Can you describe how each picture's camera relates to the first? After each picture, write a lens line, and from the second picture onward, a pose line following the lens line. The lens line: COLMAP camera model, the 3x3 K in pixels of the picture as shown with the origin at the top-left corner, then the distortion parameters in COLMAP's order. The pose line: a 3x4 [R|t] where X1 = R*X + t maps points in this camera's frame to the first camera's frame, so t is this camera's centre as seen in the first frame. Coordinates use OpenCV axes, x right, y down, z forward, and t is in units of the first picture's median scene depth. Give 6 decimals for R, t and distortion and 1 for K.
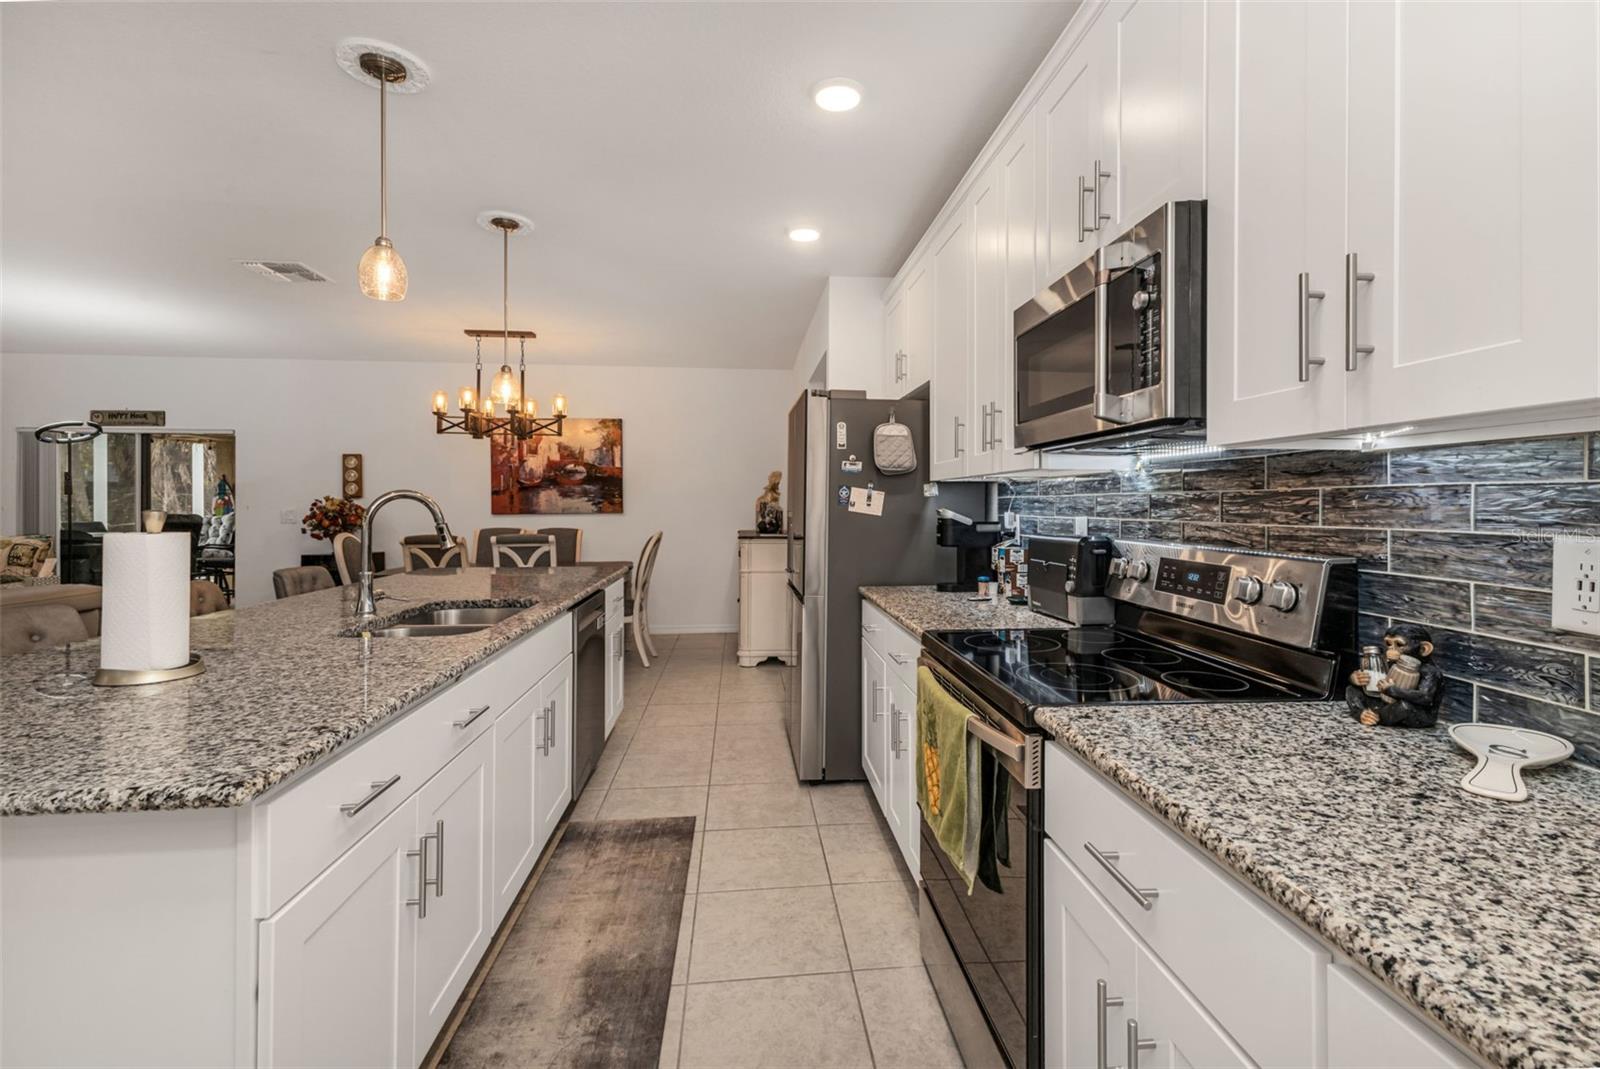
lens RADIAL K [[714.0, 0, 810.6], [0, 714.0, 502.6], [0, 0, 1]] dist [0.001547, -0.000189]
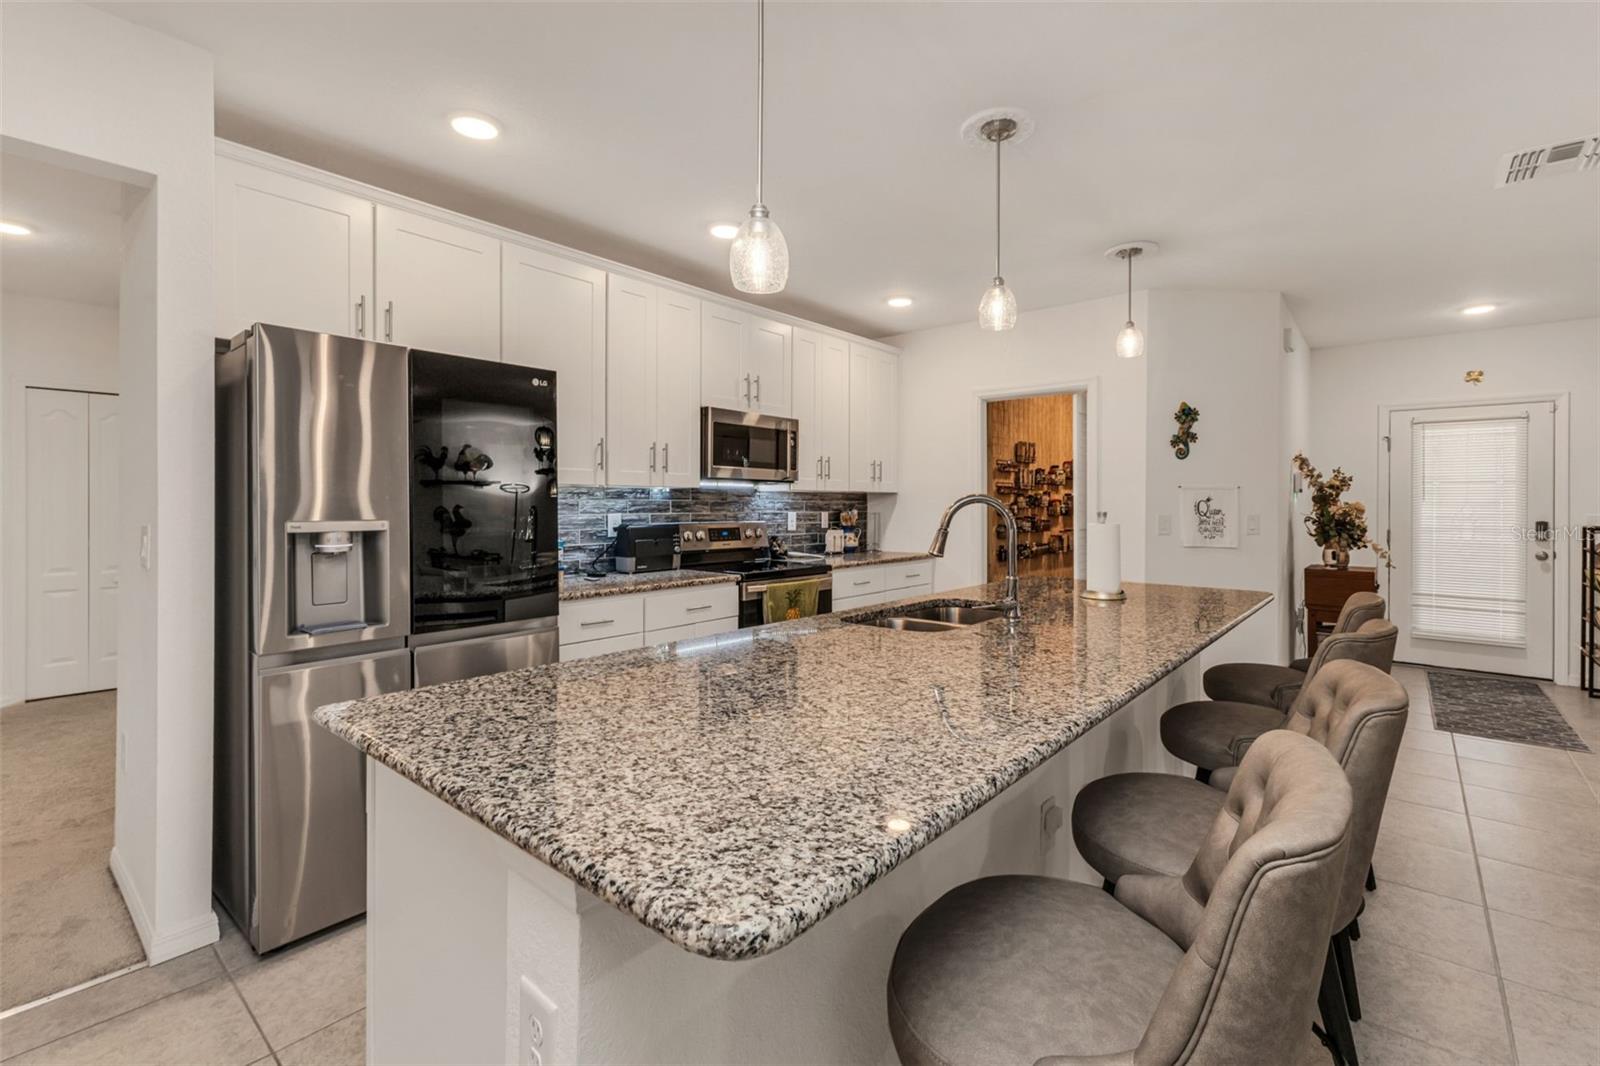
lens RADIAL K [[714.0, 0, 810.6], [0, 714.0, 501.1], [0, 0, 1]] dist [0.001547, -0.000189]
pose [[-0.699669, 0.000252, 0.714467, -0.518791], [-0.003907, 0.999984, -0.004179, -0.001657], [-0.714456, -0.005715, -0.699657, 0.872610]]
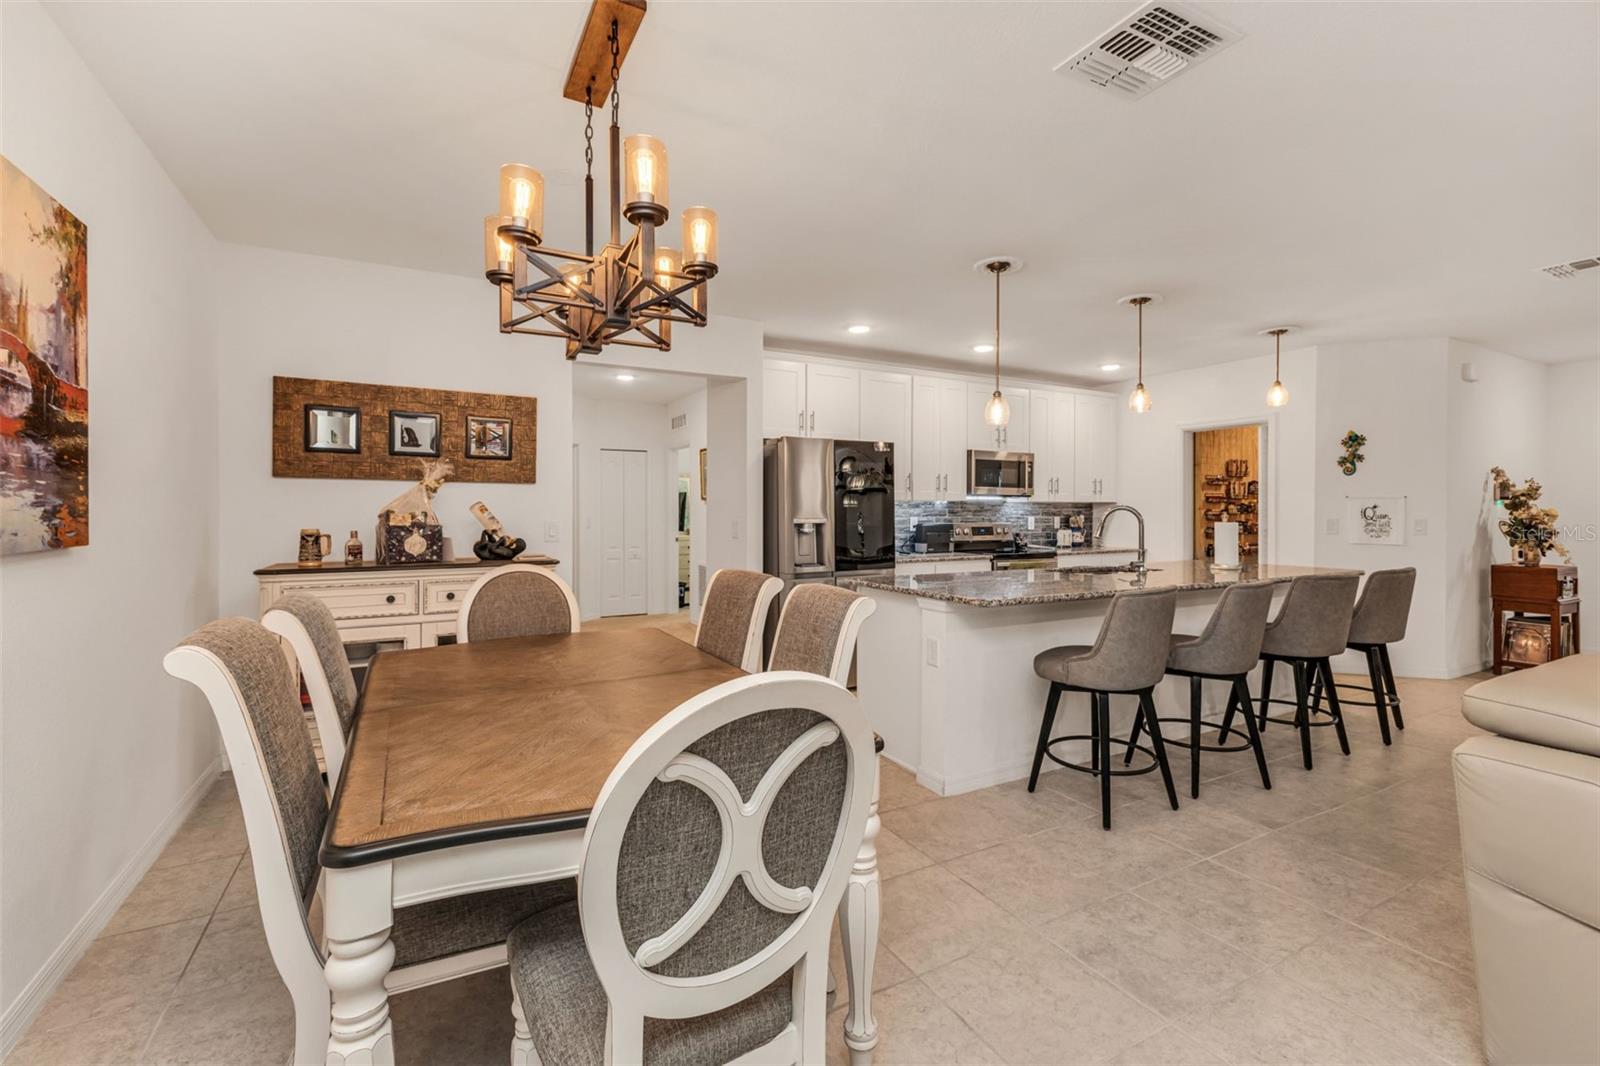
lens RADIAL K [[700.9, 0, 795.0], [0, 700.9, 514.9], [0, 0, 1]] dist [0.002232, 0.000069]
pose [[-0.384422, -0.005460, 0.923141, -0.893395], [-0.001939, 0.999985, 0.005107, -0.000208], [-0.923155, 0.000174, -0.384427, 1.161882]]
